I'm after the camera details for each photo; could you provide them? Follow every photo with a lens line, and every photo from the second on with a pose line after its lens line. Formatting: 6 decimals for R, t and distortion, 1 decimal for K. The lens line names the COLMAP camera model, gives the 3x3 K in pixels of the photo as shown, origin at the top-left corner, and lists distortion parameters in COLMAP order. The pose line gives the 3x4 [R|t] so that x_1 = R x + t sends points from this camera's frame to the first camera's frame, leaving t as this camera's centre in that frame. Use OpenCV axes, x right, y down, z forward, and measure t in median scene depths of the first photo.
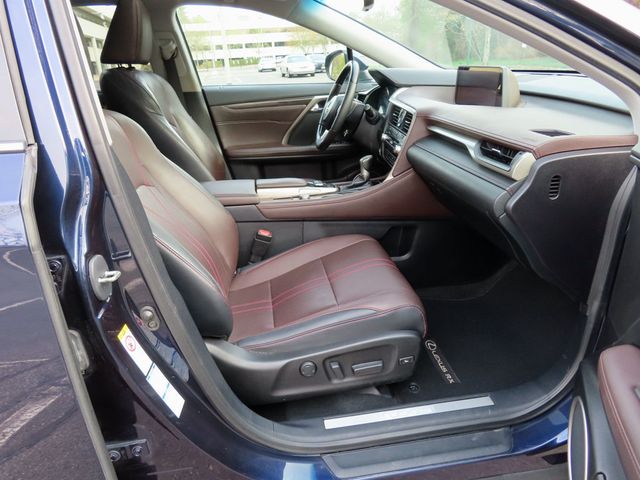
lens RADIAL K [[461.6, 0, 320.0], [0, 461.6, 240.0], [0, 0, 1]] dist [-0.005744, 0.002353]
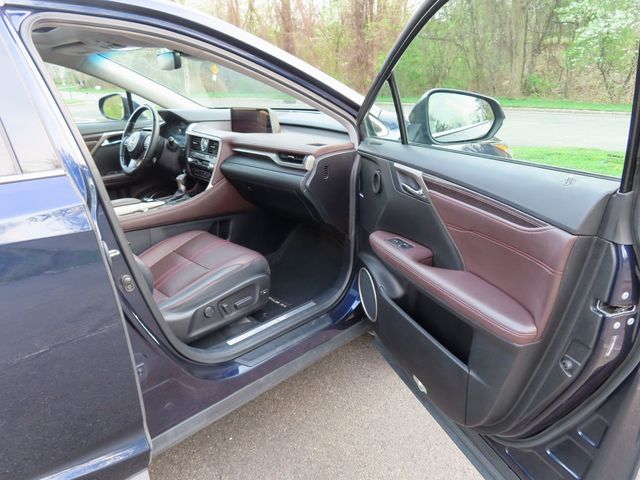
lens RADIAL K [[461.6, 0, 320.0], [0, 461.6, 240.0], [0, 0, 1]] dist [-0.005744, 0.002353]
pose [[0.818156, -0.179250, 0.546343, -0.397080], [0.211374, 0.977397, 0.004139, 0.096492], [-0.534735, 0.112096, 0.837551, -0.366128]]
